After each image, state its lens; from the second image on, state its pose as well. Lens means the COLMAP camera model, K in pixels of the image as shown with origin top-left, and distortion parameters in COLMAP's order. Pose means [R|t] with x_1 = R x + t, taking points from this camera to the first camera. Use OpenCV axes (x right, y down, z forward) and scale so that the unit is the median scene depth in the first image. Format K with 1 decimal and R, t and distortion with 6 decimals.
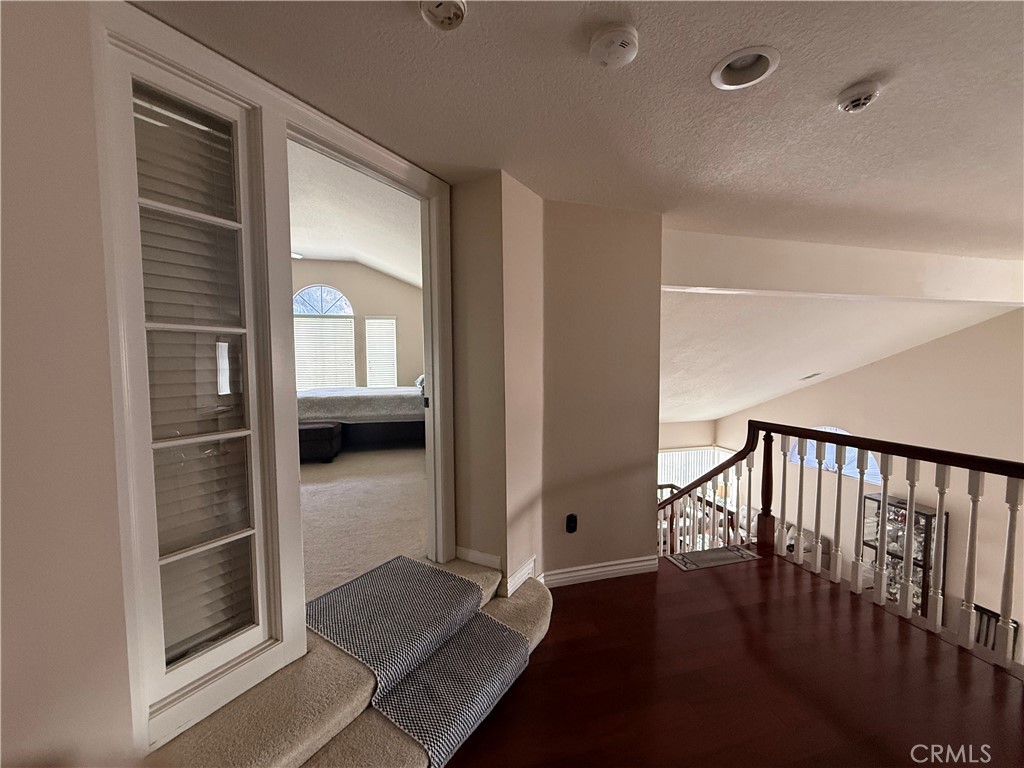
lens RADIAL K [[406.4, 0, 517.3], [0, 406.4, 386.6], [0, 0, 1]] dist [0.003226, 0.000046]
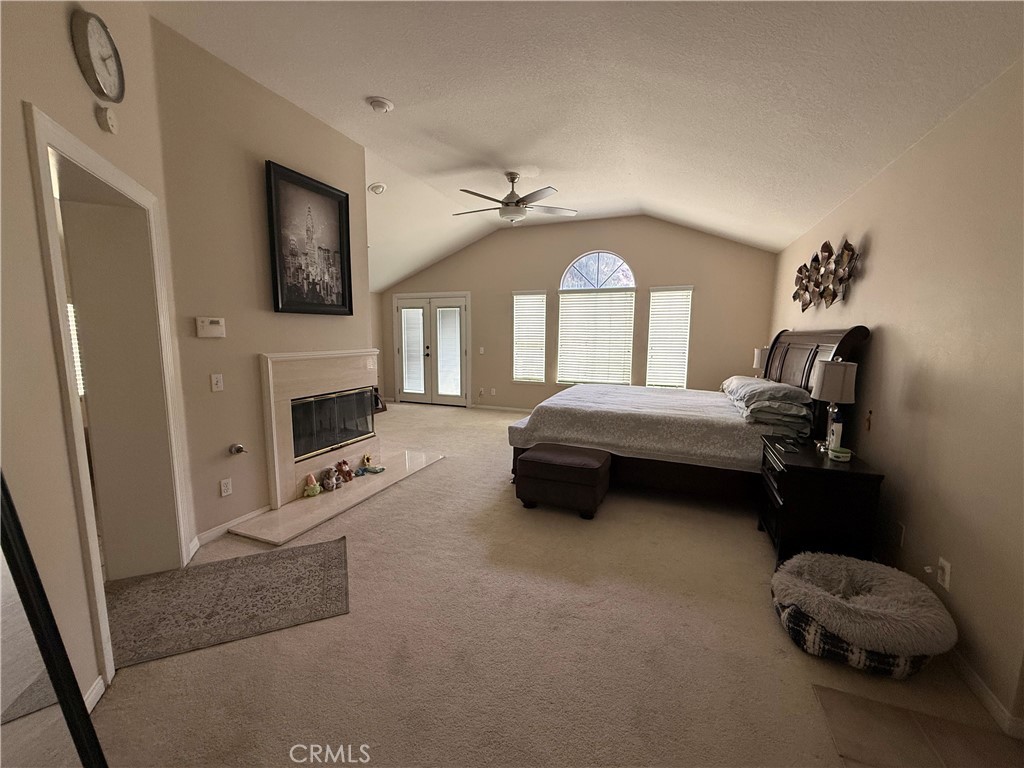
lens RADIAL K [[406.4, 0, 513.2], [0, 406.4, 386.4], [0, 0, 1]] dist [0.003226, 0.000046]
pose [[0.798866, 0.092159, -0.594407, -0.125272], [-0.051134, 0.995021, 0.085549, -0.048111], [0.599332, -0.037948, 0.799601, 0.269677]]
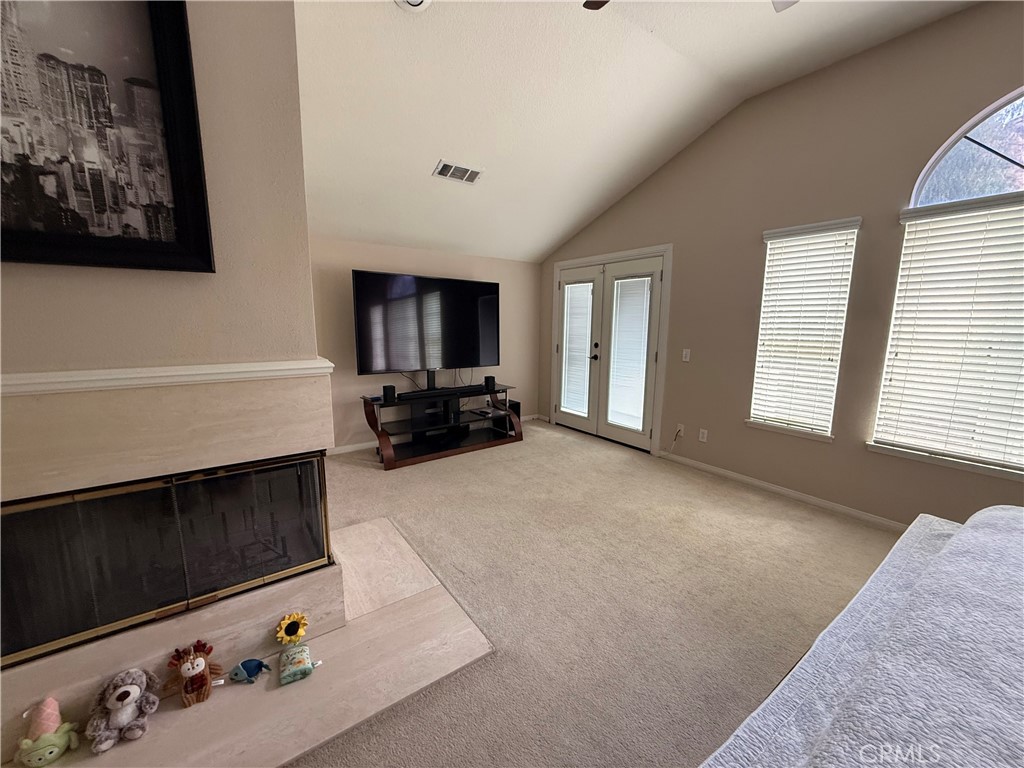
lens RADIAL K [[406.4, 0, 511.6], [0, 406.4, 385.6], [0, 0, 1]] dist [0.003226, 0.000046]
pose [[0.348053, 0.157867, -0.924087, -0.311593], [-0.067874, 0.987376, 0.143115, -0.062561], [0.935014, 0.012910, 0.354375, 0.537578]]
